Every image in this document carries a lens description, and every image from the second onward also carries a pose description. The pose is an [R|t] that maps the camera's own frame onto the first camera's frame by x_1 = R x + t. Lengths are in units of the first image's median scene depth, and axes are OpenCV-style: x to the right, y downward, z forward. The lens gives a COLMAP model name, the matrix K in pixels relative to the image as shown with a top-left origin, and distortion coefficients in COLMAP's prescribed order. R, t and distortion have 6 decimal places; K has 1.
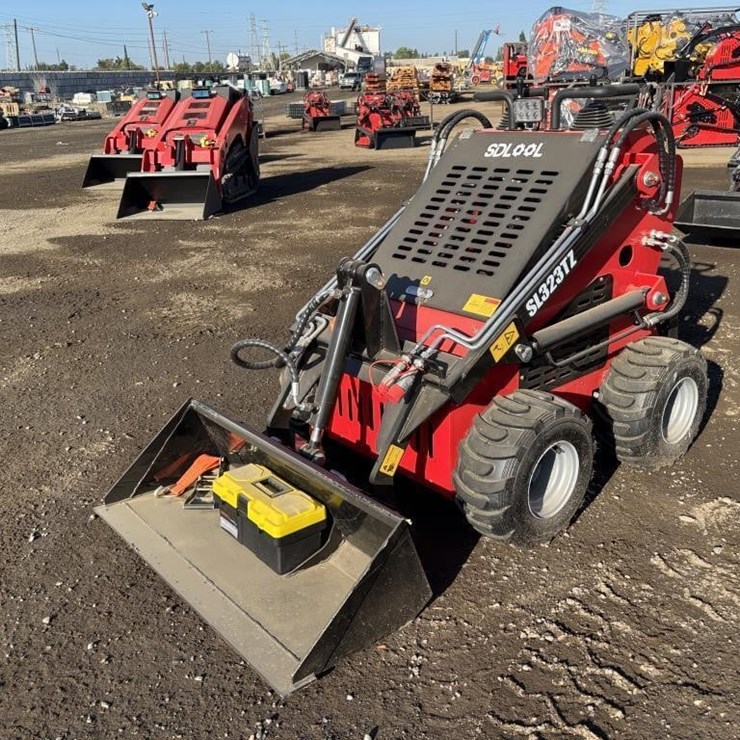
lens RADIAL K [[726.3, 0, 386.7], [0, 726.3, 381.3], [0, 0, 1]] dist [0.009149, 0.016571]
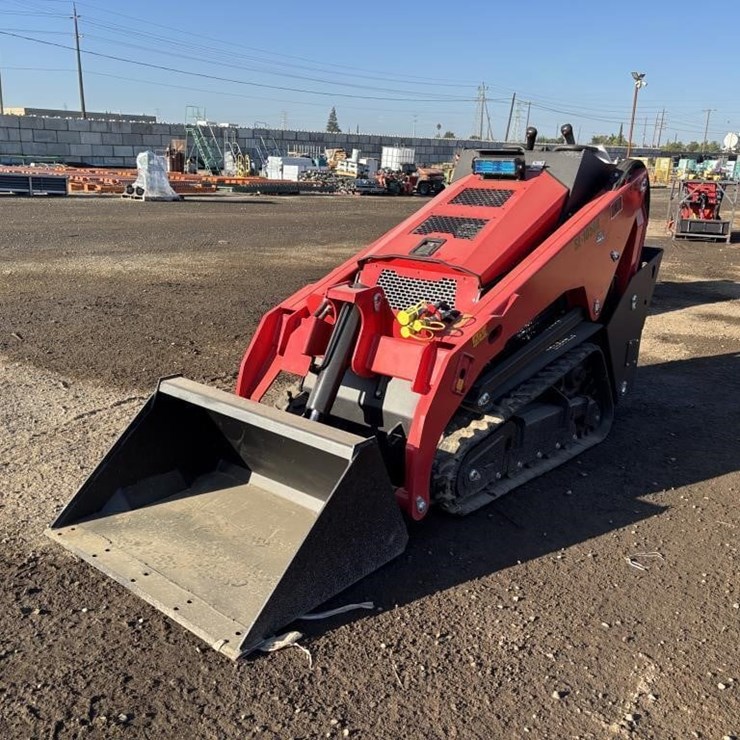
lens RADIAL K [[740.6, 0, 374.6], [0, 740.6, 371.9], [0, 0, 1]] dist [-0.003689, 0.030693]
pose [[0.810809, 0.216325, -0.543868, -0.081492], [-0.274169, 0.961320, -0.026367, -0.257136], [0.517128, 0.170491, 0.838756, 0.645066]]
